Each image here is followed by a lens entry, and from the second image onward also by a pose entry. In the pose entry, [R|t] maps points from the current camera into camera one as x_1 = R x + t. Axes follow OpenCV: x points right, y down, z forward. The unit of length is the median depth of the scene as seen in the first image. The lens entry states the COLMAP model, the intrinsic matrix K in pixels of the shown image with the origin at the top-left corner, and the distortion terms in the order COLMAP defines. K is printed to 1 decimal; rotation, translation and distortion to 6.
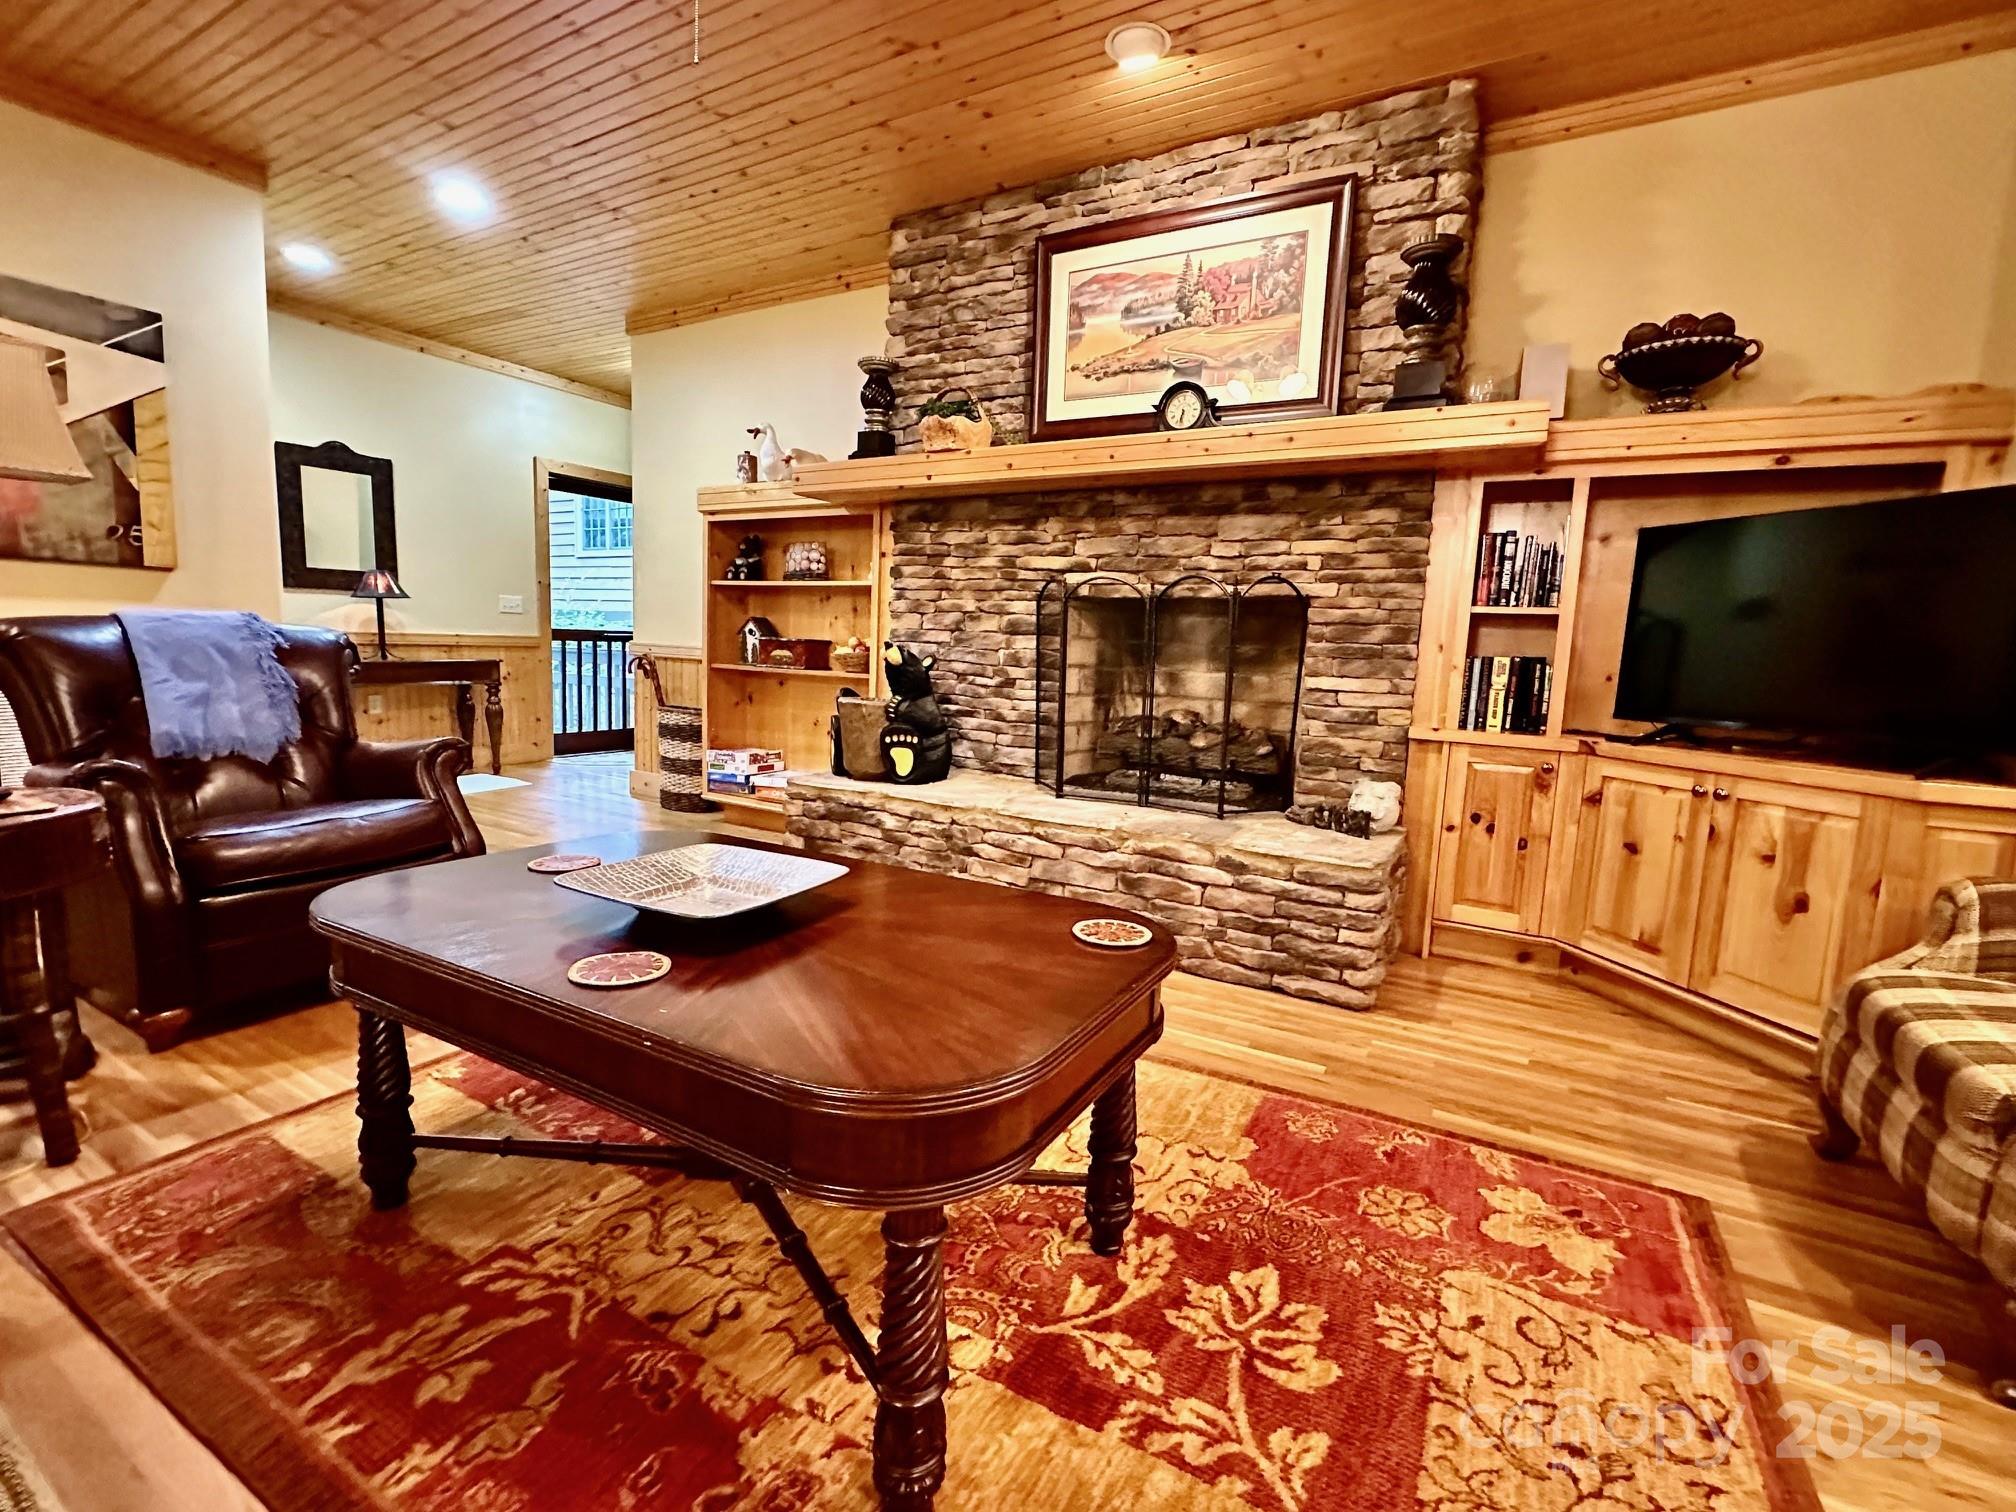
lens RADIAL K [[901.8, 0, 1008.0], [0, 901.8, 756.0], [0, 0, 1]] dist [-0.003229, 0.000289]
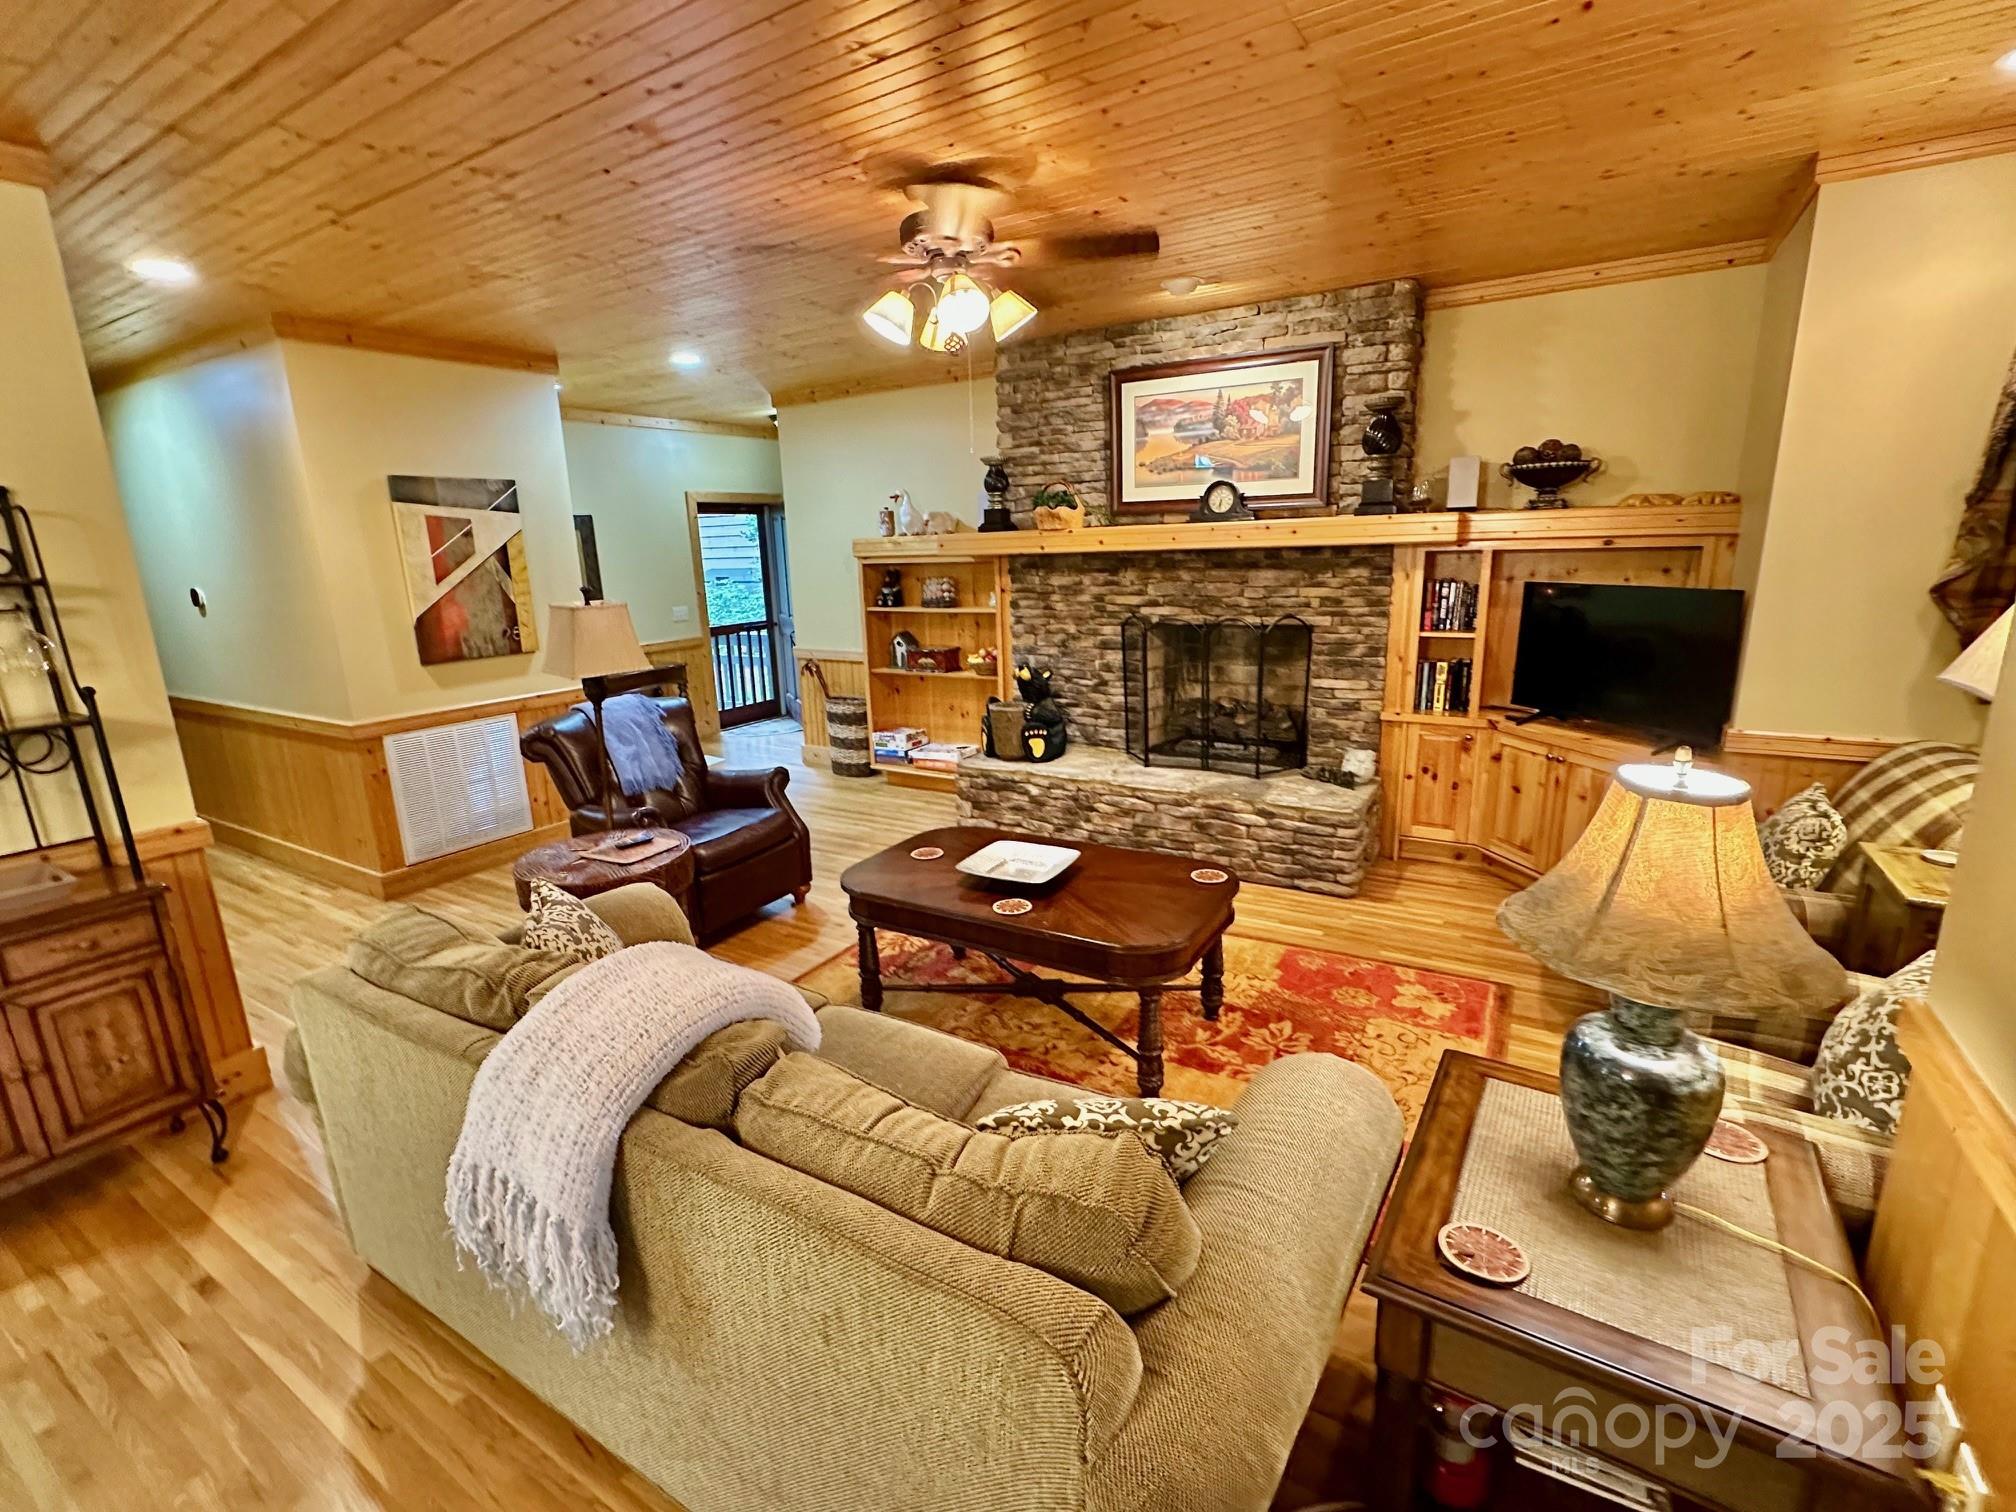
lens RADIAL K [[901.8, 0, 1008.0], [0, 901.8, 756.0], [0, 0, 1]] dist [-0.003229, 0.000289]
pose [[0.996954, -0.064771, -0.043437, -0.113234], [0.069246, 0.991410, 0.110953, -0.163117], [0.035878, -0.113623, 0.992876, -0.511037]]
